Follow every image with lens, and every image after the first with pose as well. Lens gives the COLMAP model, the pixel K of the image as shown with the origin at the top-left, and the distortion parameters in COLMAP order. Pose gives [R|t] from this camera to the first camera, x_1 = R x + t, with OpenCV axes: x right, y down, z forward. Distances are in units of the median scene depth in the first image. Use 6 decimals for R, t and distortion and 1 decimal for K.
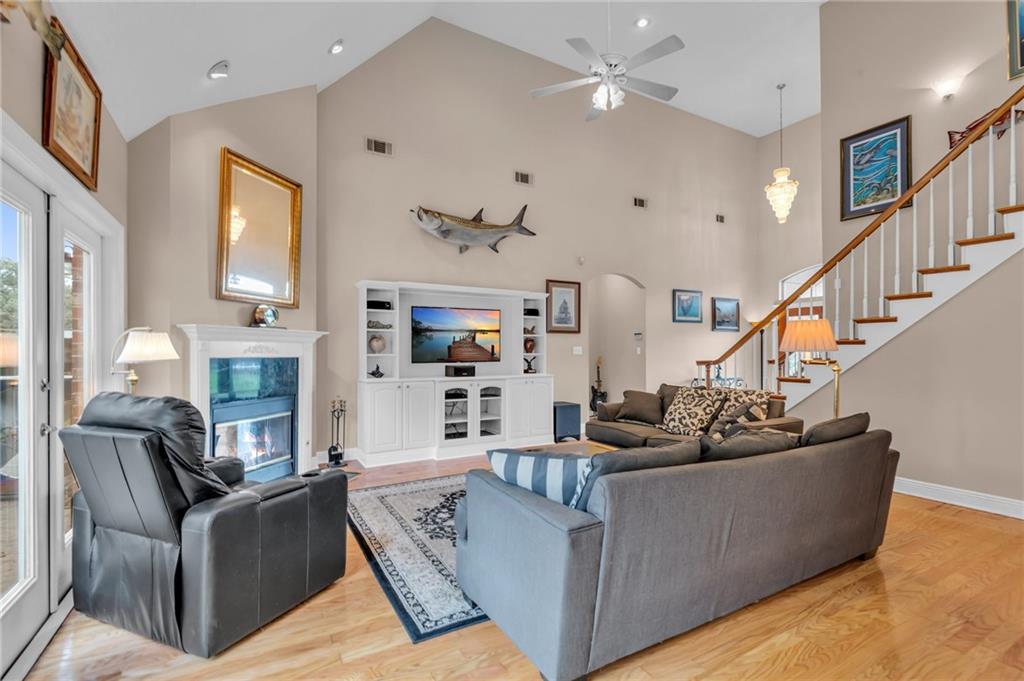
lens RADIAL K [[484.0, 0, 511.2], [0, 484.0, 352.1], [0, 0, 1]] dist [0.025832, 0.000014]
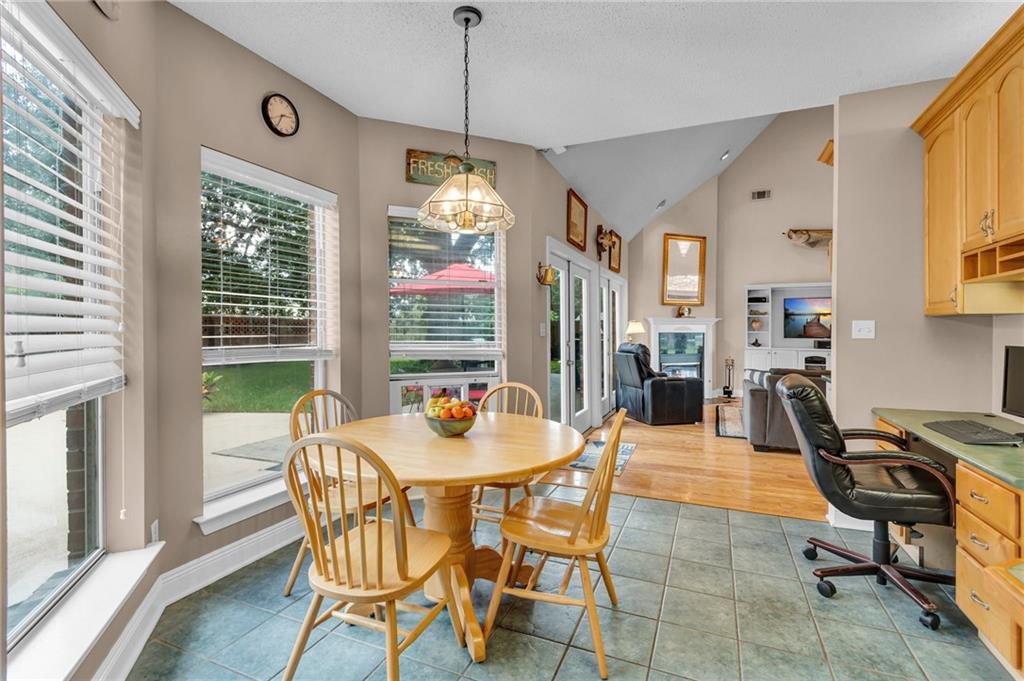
lens RADIAL K [[484.0, 0, 514.9], [0, 484.0, 337.9], [0, 0, 1]] dist [-0.001739, -0.000389]
pose [[0.627947, -0.001376, -0.778255, 0.481399], [0.002208, 0.999998, 0.000013, 0.024879], [0.778253, -0.001726, 0.627949, -0.622834]]
